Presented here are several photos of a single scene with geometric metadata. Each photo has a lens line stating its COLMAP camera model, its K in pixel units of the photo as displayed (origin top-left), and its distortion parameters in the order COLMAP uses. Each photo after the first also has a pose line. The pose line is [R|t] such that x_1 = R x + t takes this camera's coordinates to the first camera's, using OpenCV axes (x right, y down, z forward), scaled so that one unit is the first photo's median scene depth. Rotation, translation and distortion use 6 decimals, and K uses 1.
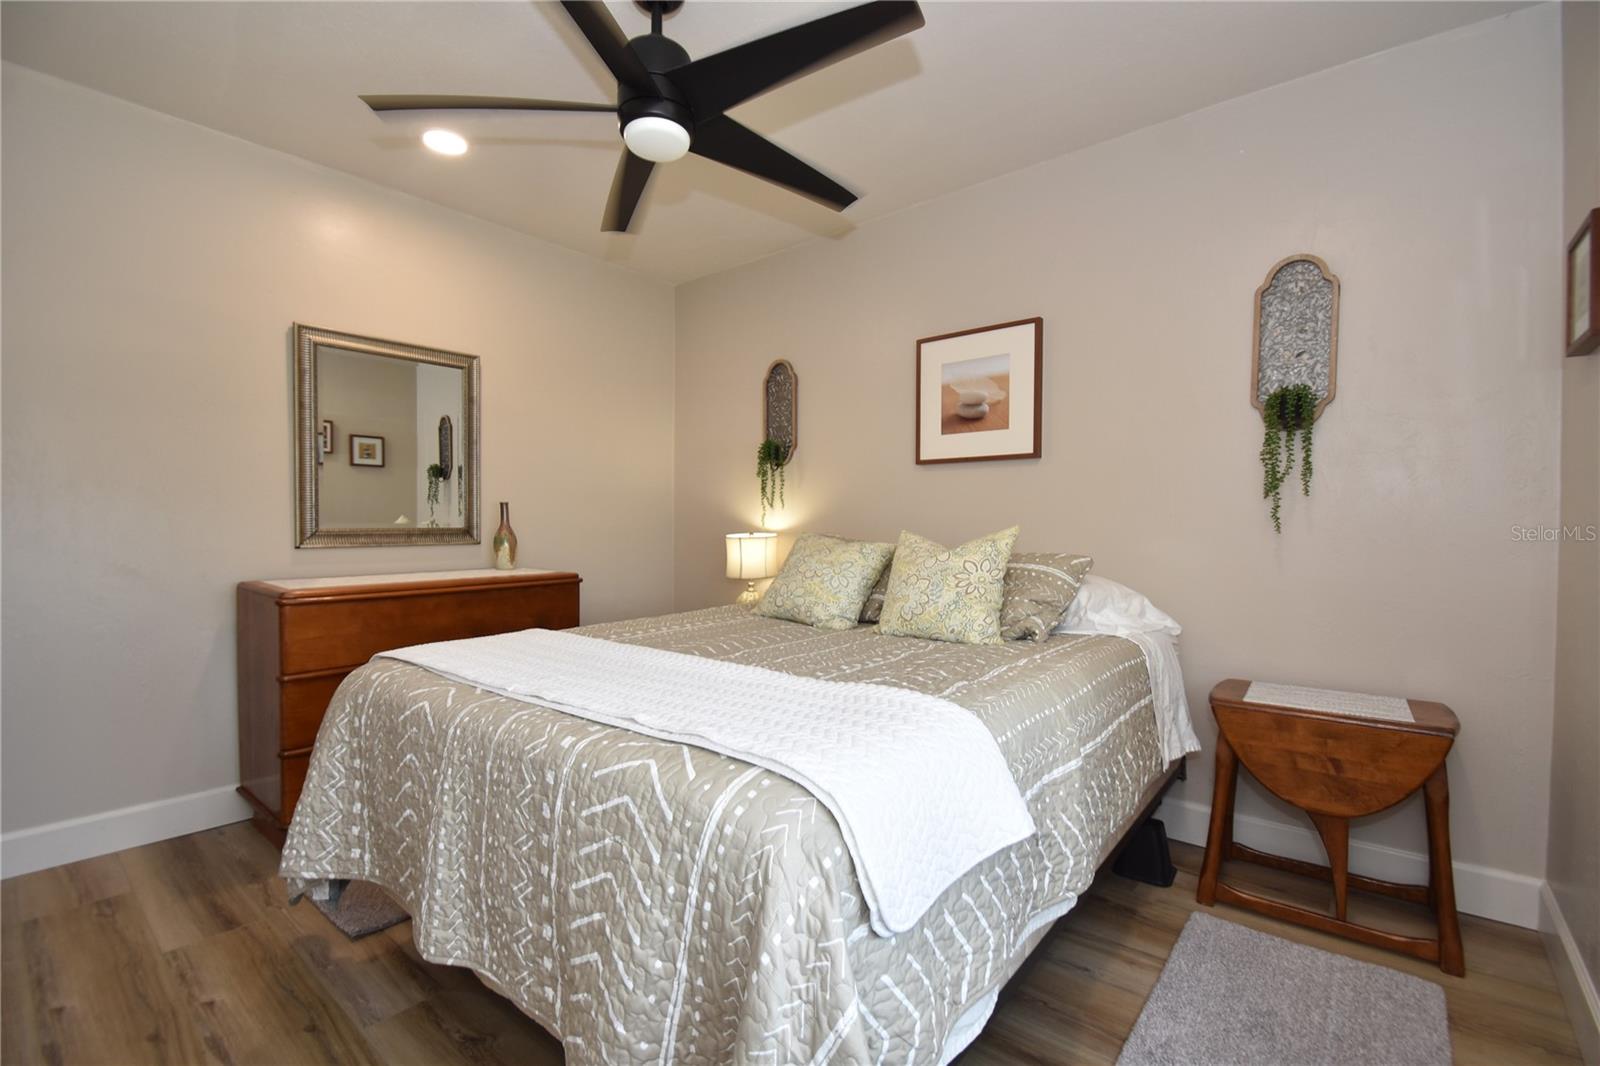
lens RADIAL K [[700.1, 0, 794.0], [0, 700.1, 525.2], [0, 0, 1]] dist [0.006195, -0.011455]
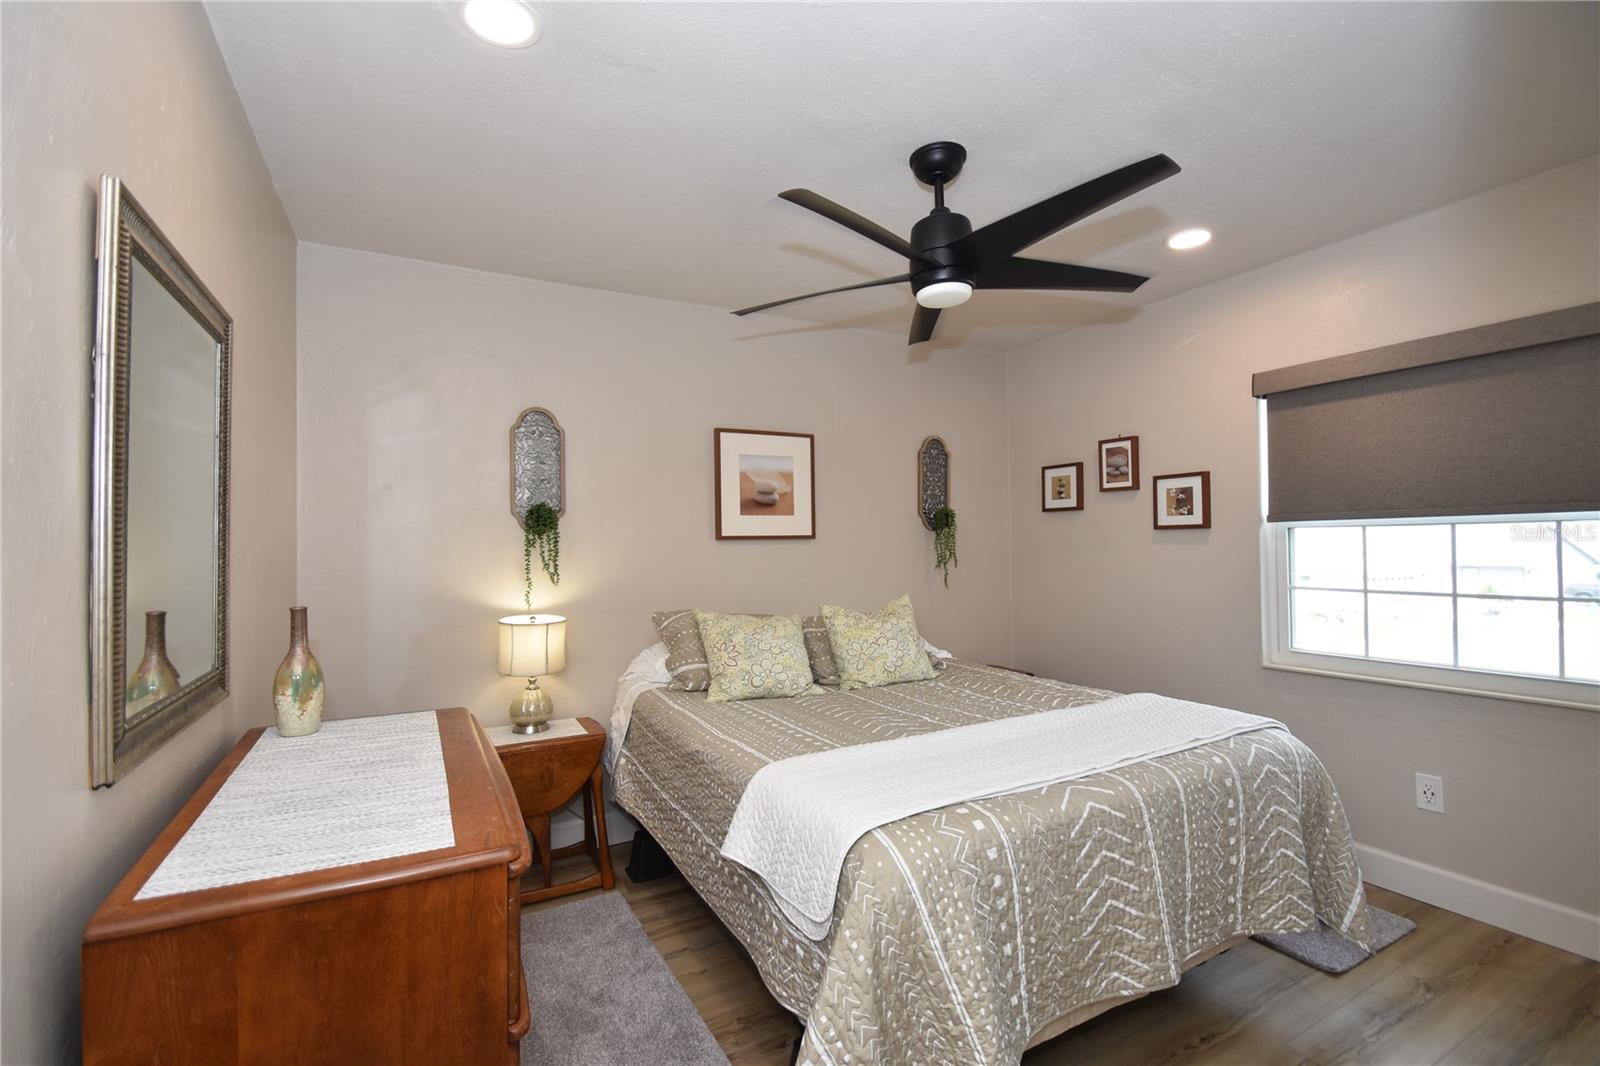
lens RADIAL K [[700.1, 0, 795.0], [0, 700.1, 534.8], [0, 0, 1]] dist [0.006195, -0.011455]
pose [[0.387873, 0.008774, 0.921671, -0.841203], [0.029075, 0.999341, -0.021749, -0.072156], [-0.921254, 0.035234, 0.387363, 0.491762]]
